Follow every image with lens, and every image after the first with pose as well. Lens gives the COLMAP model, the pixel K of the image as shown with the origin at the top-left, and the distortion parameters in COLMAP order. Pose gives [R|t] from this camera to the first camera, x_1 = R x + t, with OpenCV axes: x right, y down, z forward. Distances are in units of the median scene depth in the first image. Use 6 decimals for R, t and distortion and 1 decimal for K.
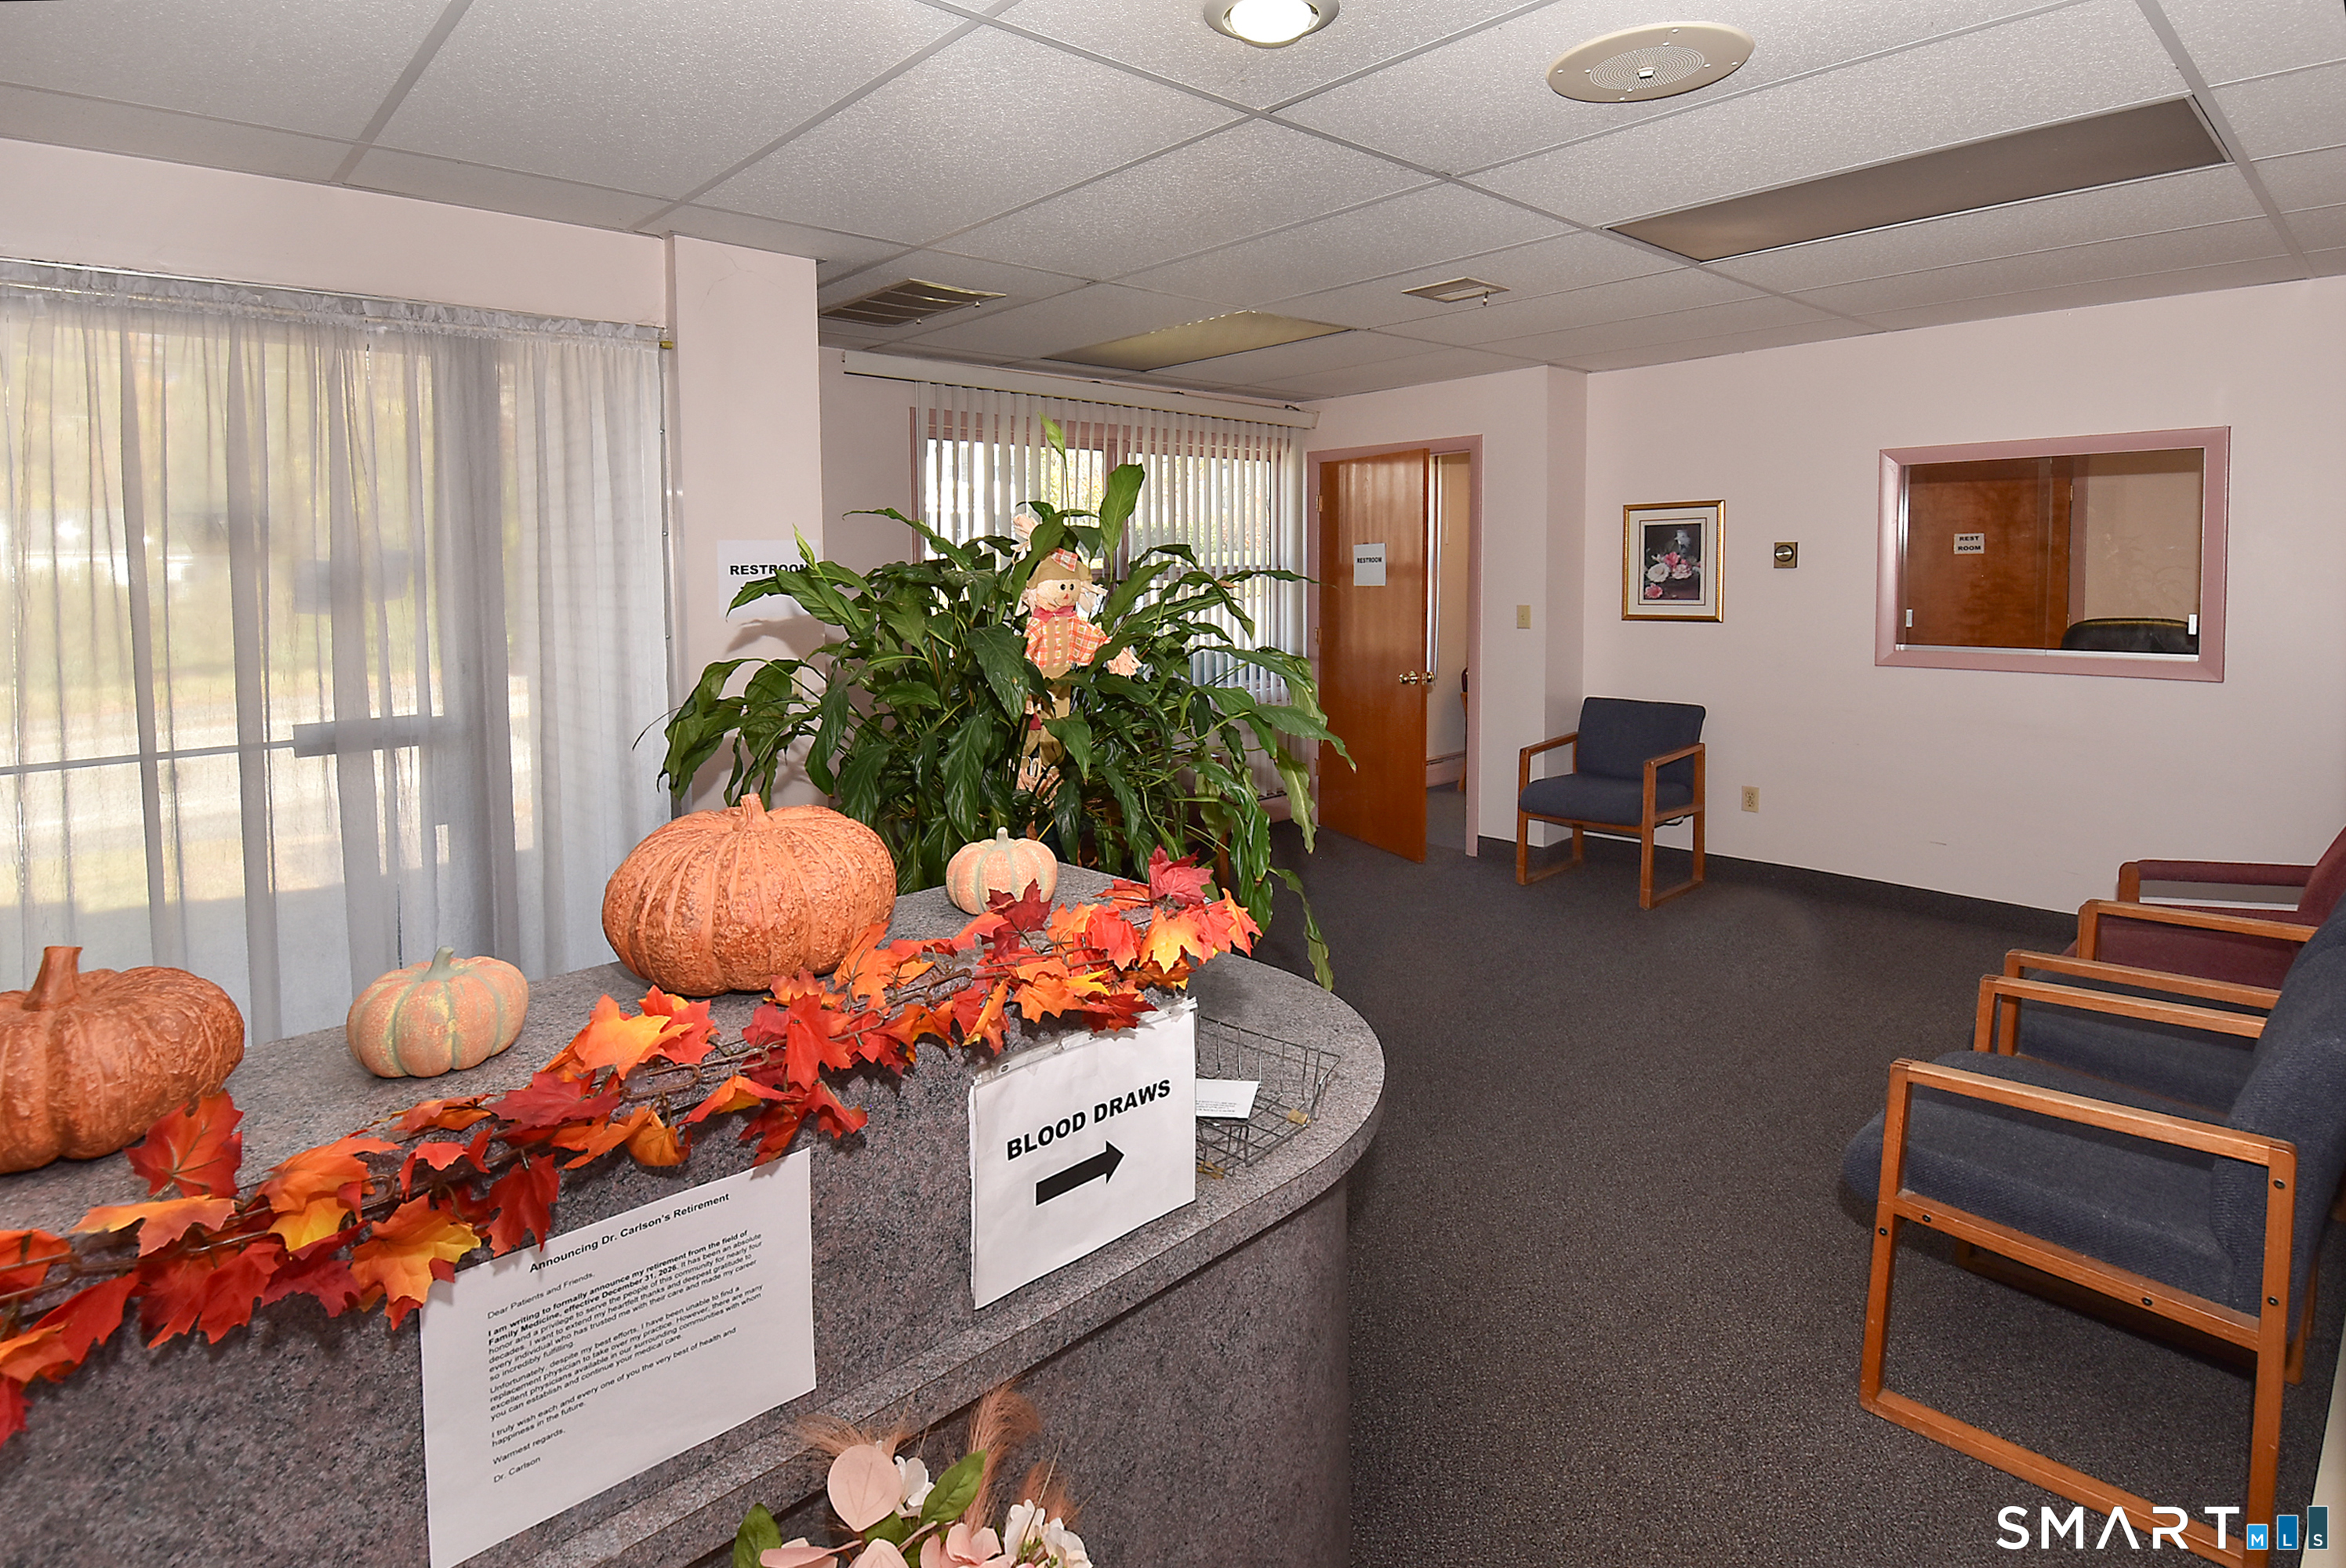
lens RADIAL K [[1082.9, 0, 1172.6], [0, 1082.9, 618.5], [0, 0, 1]] dist [0.000977, -0.008728]
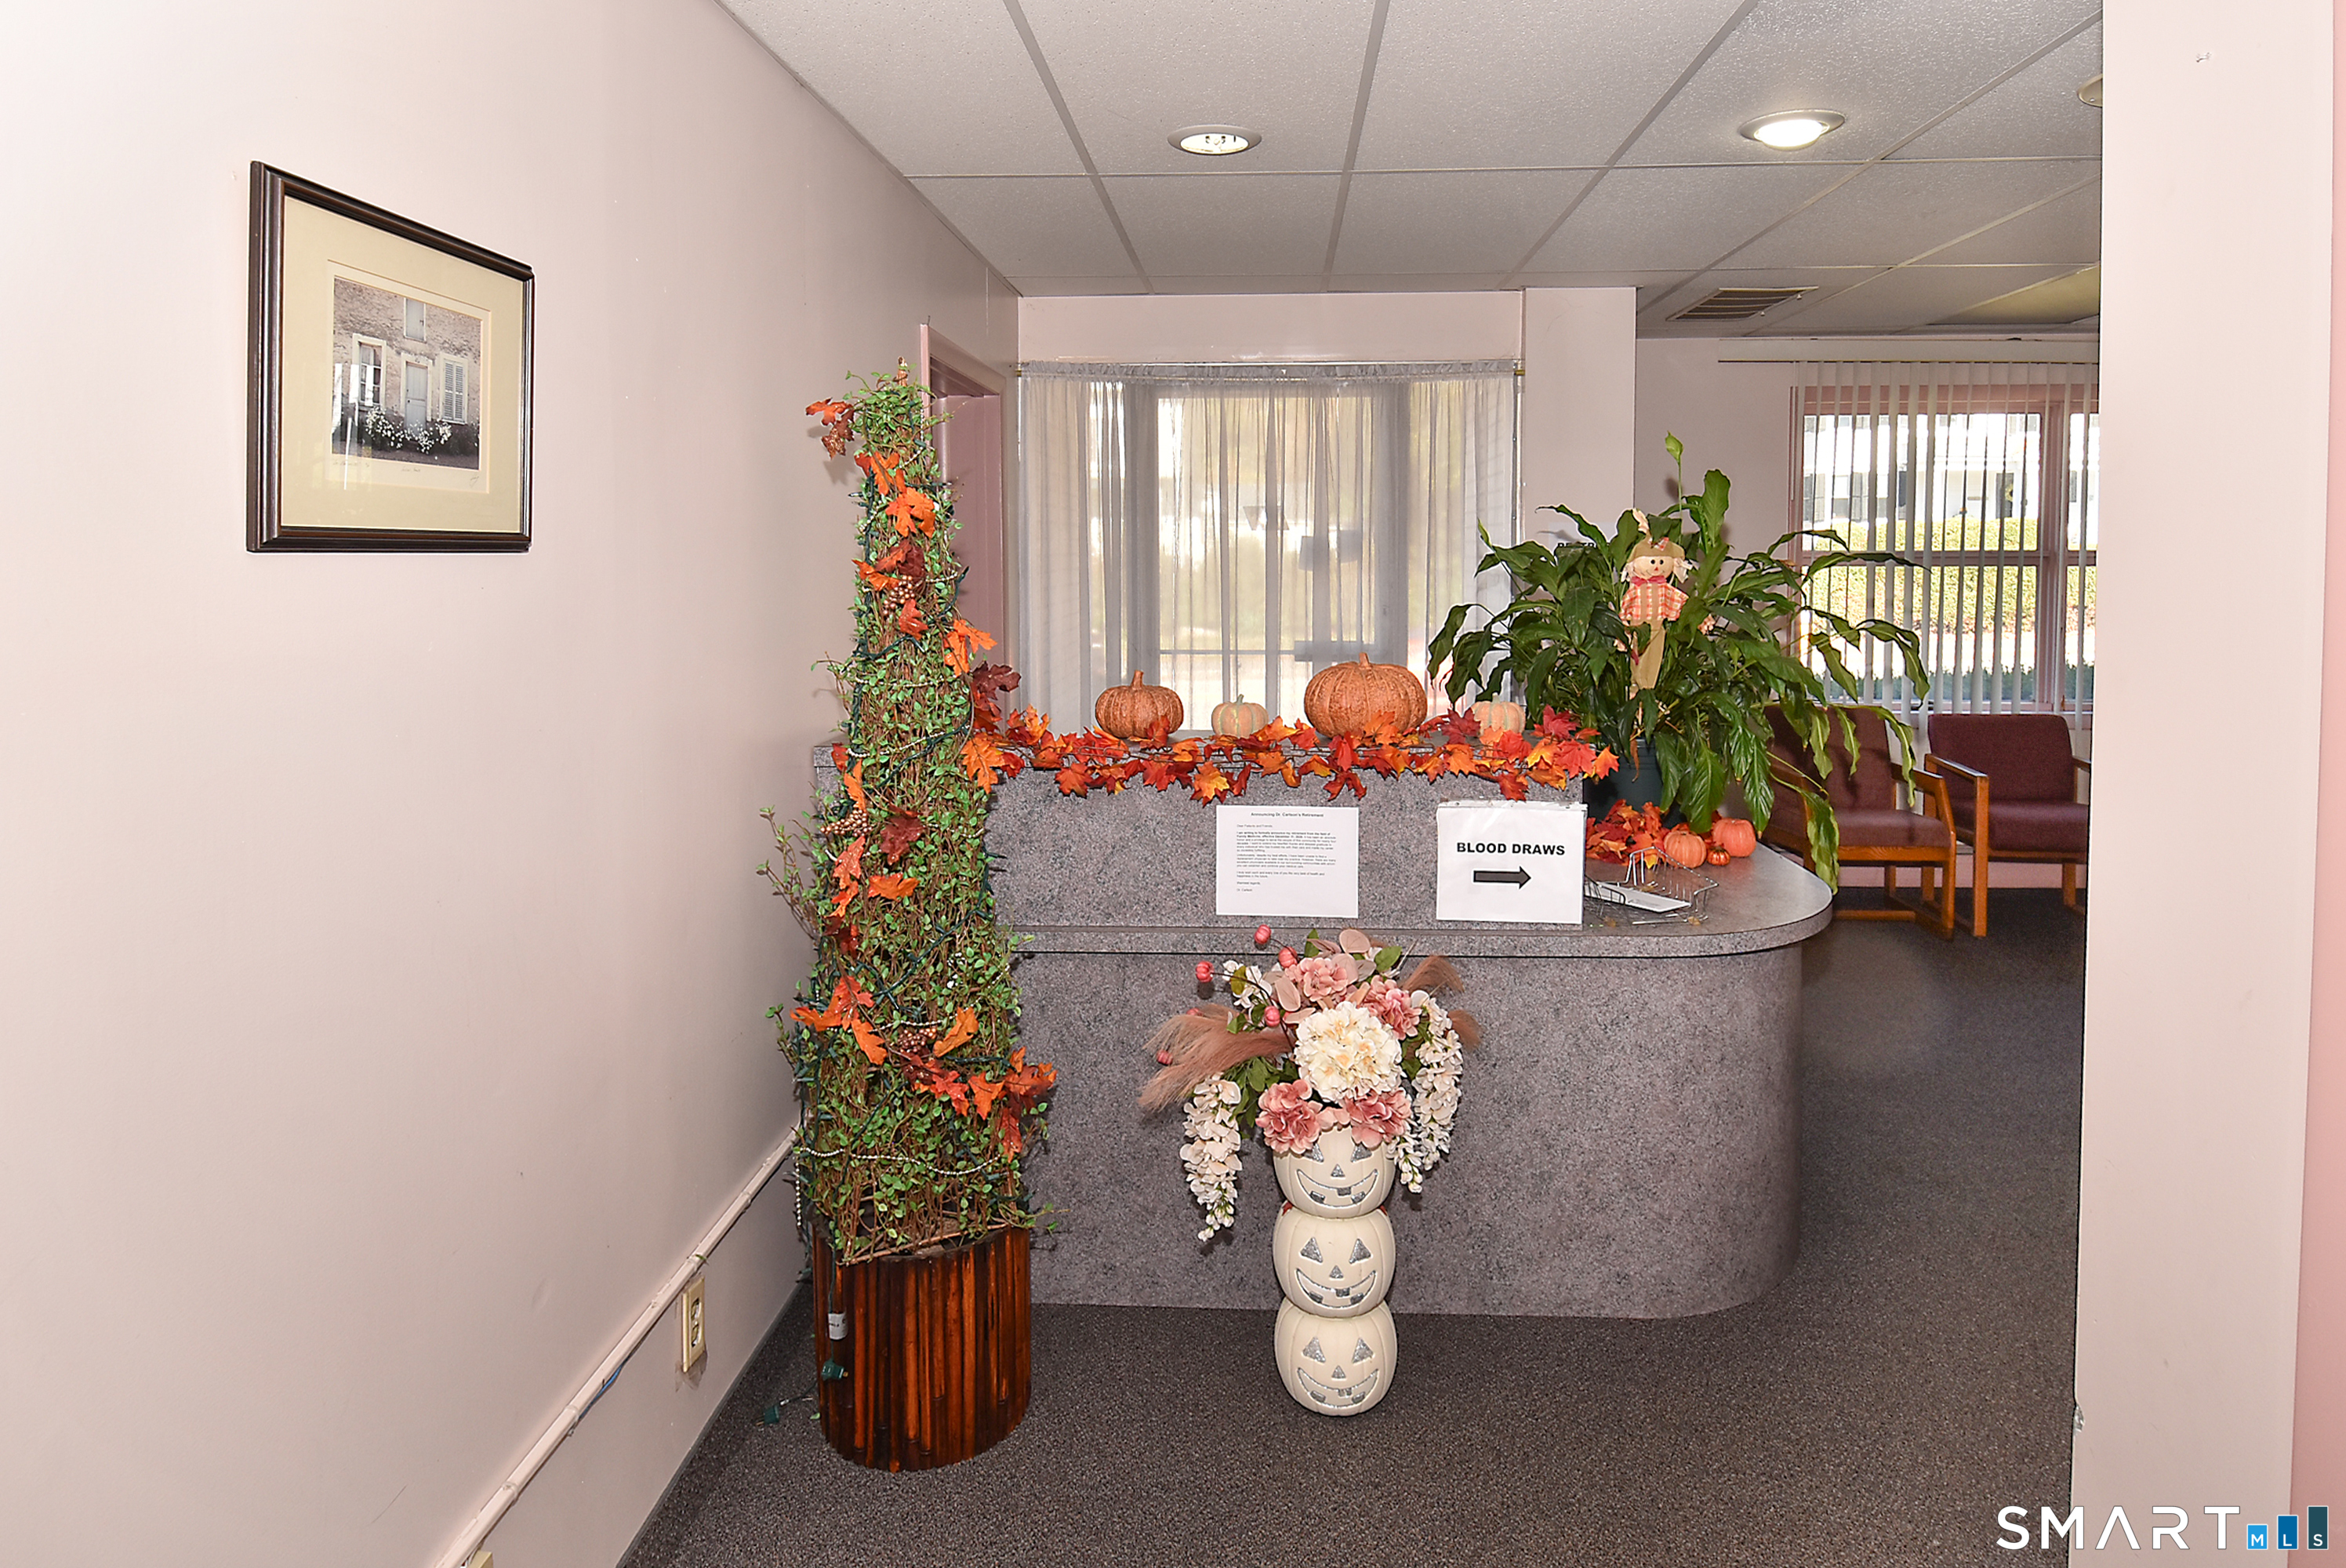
lens RADIAL K [[1316.1, 0, 1173.0], [0, 1316.1, 784.0], [0, 0, 1]] dist [0.000388, 0.000018]
pose [[0.648687, 0.148112, -0.746504, 1.081263], [-0.043245, 0.986469, 0.158143, 0.015865], [0.759825, -0.070303, 0.646315, -0.792057]]
